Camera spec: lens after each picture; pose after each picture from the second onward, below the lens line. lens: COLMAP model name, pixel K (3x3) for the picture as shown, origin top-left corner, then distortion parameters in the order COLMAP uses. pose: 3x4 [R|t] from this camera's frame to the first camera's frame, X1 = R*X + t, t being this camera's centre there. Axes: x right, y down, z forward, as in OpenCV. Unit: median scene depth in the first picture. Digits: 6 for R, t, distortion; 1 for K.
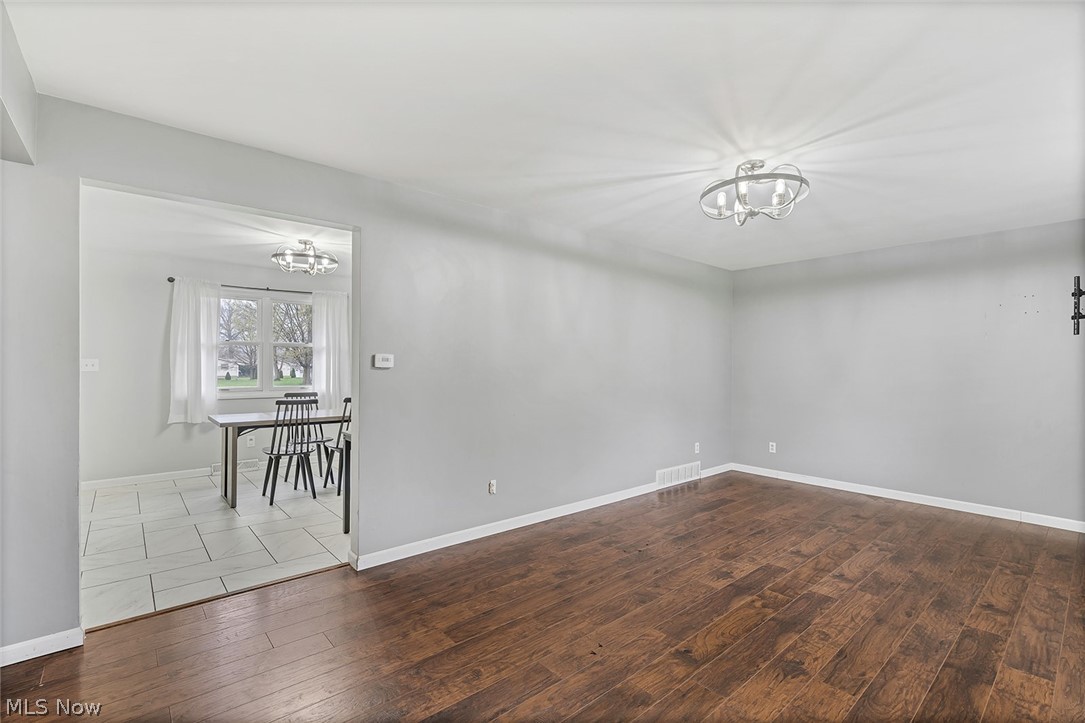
lens RADIAL K [[492.7, 0, 547.3], [0, 492.7, 360.3], [0, 0, 1]] dist [-0.003384, 0.001632]
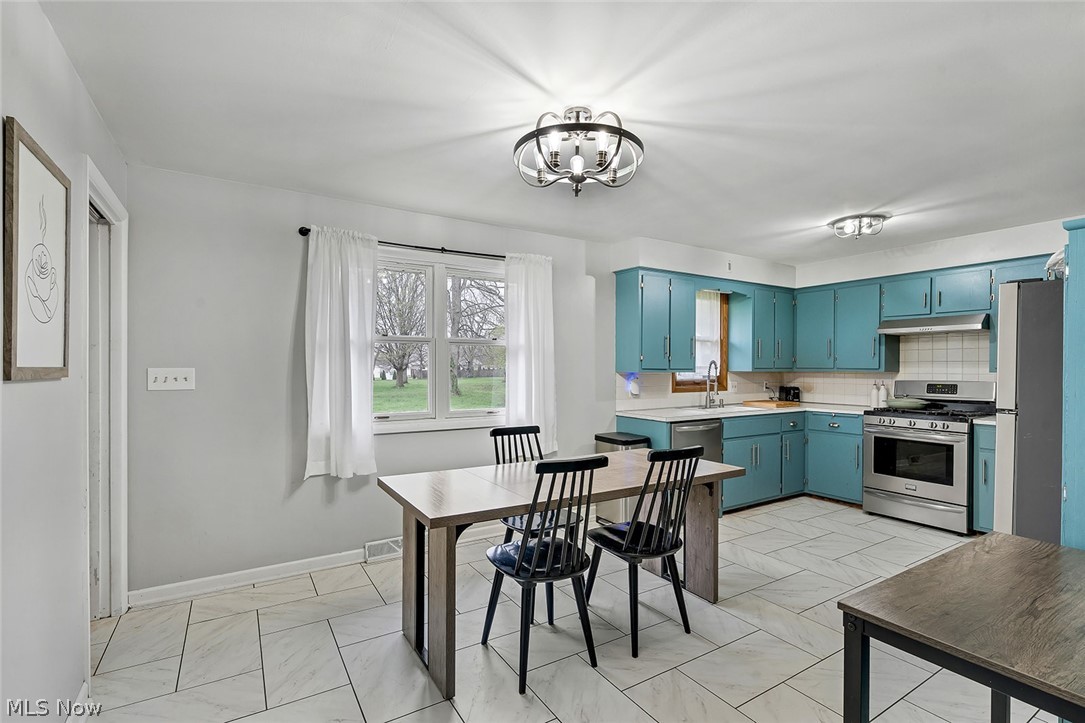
lens RADIAL K [[511.1, 0, 540.8], [0, 511.1, 365.2], [0, 0, 1]] dist [-0.006547, 0.000926]
pose [[0.985099, -0.001246, -0.171983, -0.577289], [0.002550, 0.999970, 0.007360, -0.012406], [0.171968, -0.007689, 0.985072, 0.676836]]
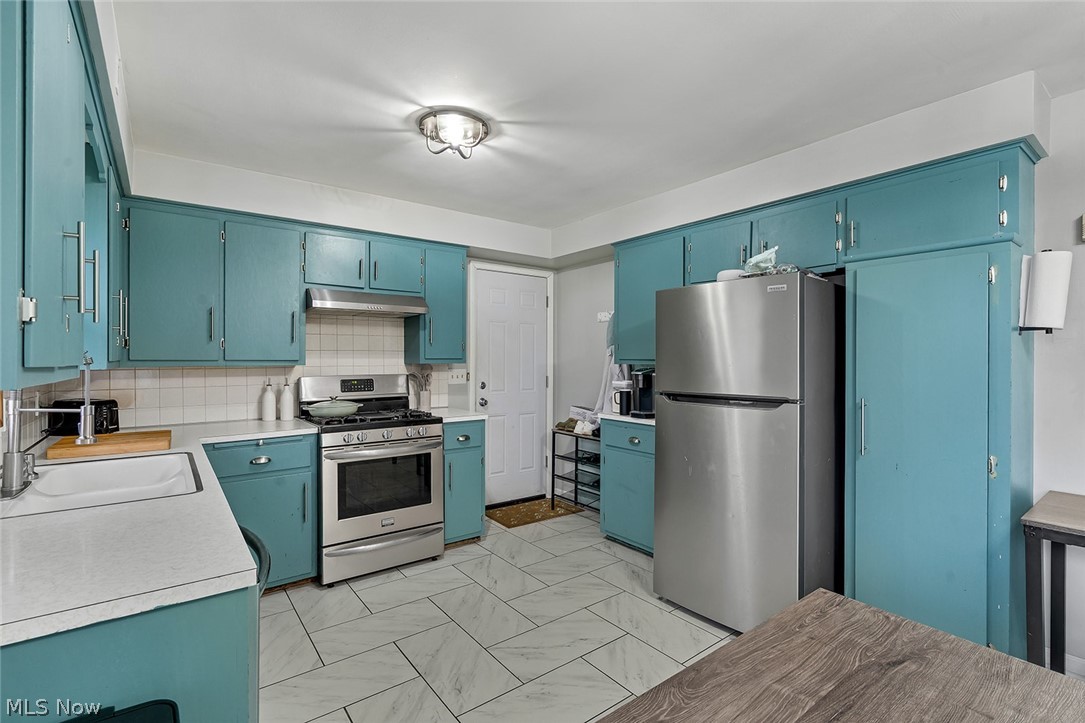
lens RADIAL K [[492.7, 0, 548.1], [0, 492.7, 359.2], [0, 0, 1]] dist [-0.003384, 0.001632]
pose [[0.068401, -0.006816, 0.997635, -0.755874], [-0.009199, 0.999930, 0.007463, -0.003690], [-0.997615, -0.009688, 0.068334, 1.697595]]
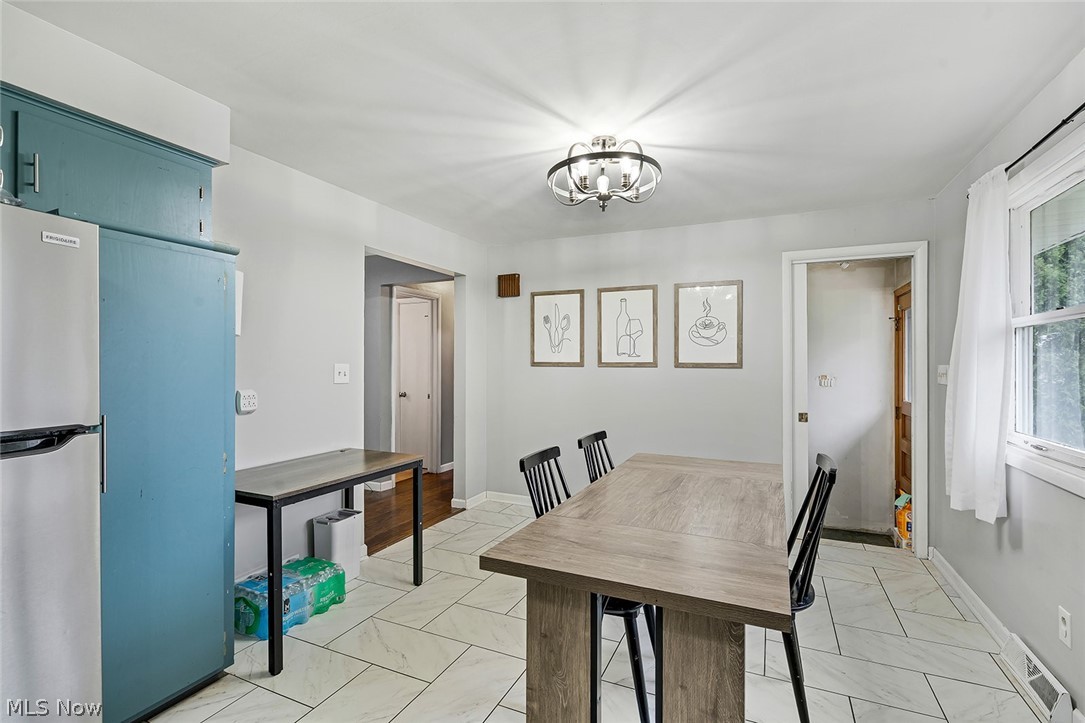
lens RADIAL K [[511.1, 0, 536.0], [0, 511.1, 359.8], [0, 0, 1]] dist [-0.006547, 0.000926]
pose [[-0.920215, -0.007271, -0.391345, -0.277456], [-0.001072, 0.999870, -0.016057, 0.002881], [0.391411, -0.014357, -0.920104, 1.936082]]
